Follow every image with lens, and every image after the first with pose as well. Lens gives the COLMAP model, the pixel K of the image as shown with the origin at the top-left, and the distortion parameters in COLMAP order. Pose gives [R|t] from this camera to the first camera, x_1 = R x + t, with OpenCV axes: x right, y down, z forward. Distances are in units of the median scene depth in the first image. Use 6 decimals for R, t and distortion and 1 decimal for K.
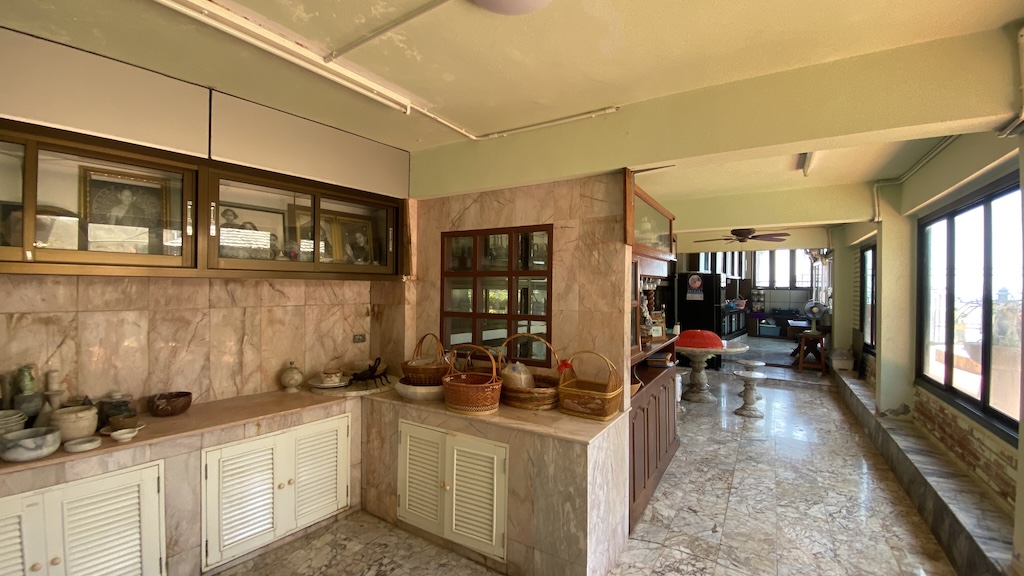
lens RADIAL K [[413.1, 0, 512.0], [0, 413.1, 288.0], [0, 0, 1]] dist [0.002310, -0.014039]
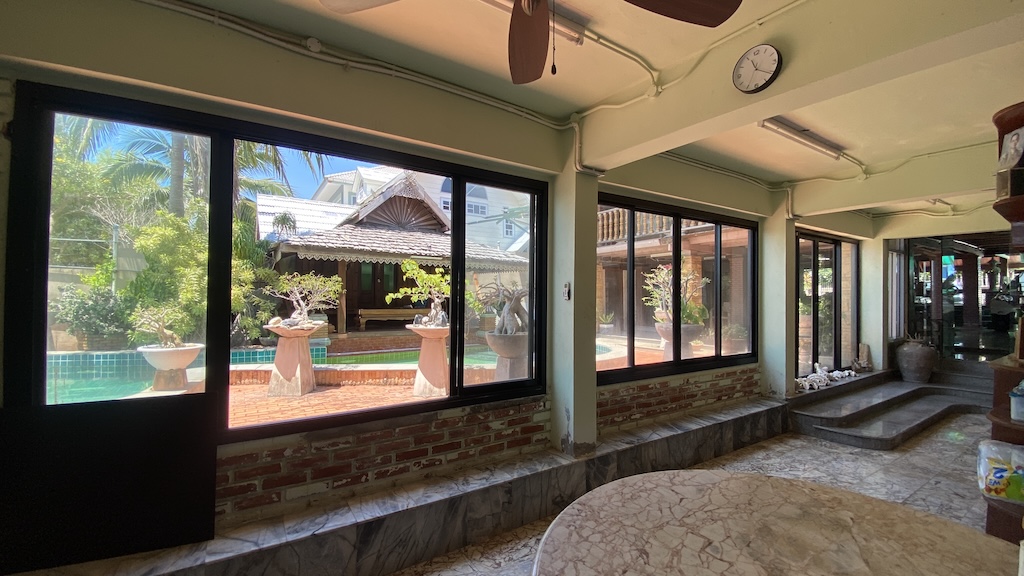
lens RADIAL K [[413.1, 0, 512.0], [0, 413.1, 288.0], [0, 0, 1]] dist [0.002310, -0.014039]
pose [[-0.898773, -0.007131, 0.438356, 1.000830], [-0.015658, 0.999752, -0.015840, 0.064766], [-0.438134, -0.021100, -0.898662, 2.385500]]
